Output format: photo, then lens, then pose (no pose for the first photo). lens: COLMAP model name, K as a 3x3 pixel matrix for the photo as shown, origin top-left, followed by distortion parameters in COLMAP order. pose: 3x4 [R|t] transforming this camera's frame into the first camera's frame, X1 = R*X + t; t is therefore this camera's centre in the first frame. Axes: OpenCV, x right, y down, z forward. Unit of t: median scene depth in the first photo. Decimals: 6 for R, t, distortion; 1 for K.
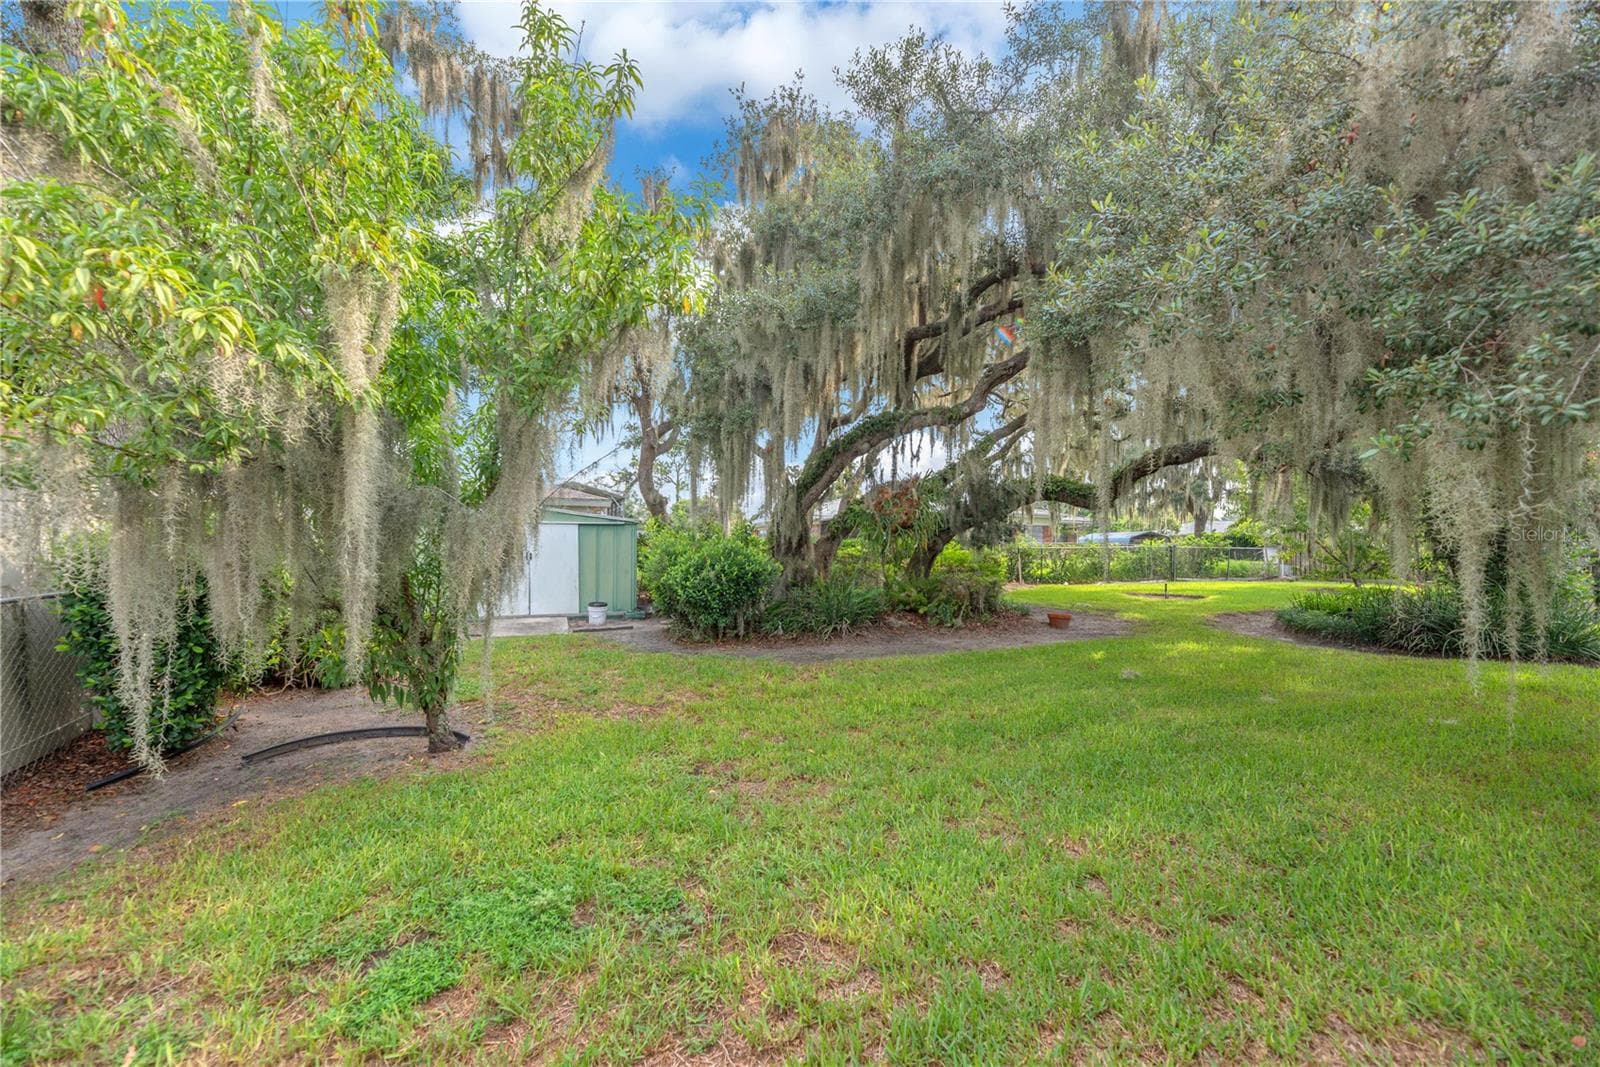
lens RADIAL K [[813.8, 0, 800.0], [0, 813.8, 533.5], [0, 0, 1]] dist [0.000220, -0.000285]
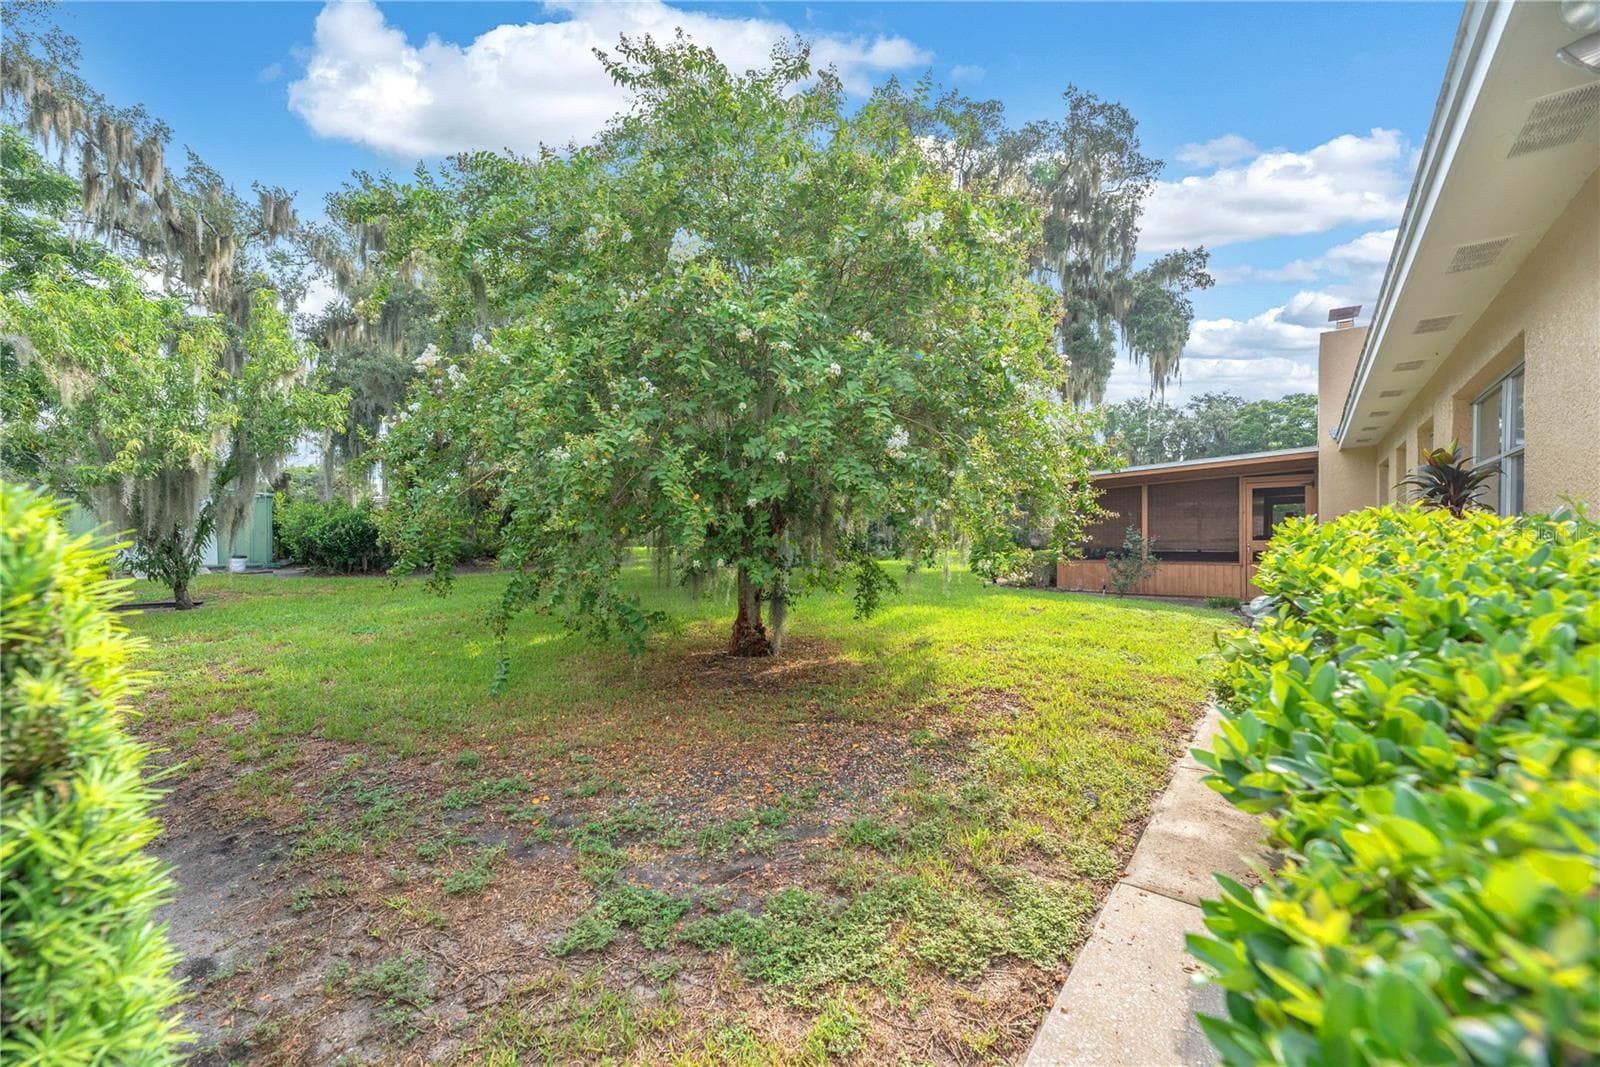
lens RADIAL K [[661.5, 0, 800.0], [0, 661.5, 533.5], [0, 0, 1]] dist [0.000221, 0.000001]
pose [[0.874952, -0.003353, 0.484198, 0.044617], [-0.013907, 0.999389, 0.032051, 0.001821], [-0.484010, -0.034777, 0.874371, -0.528654]]
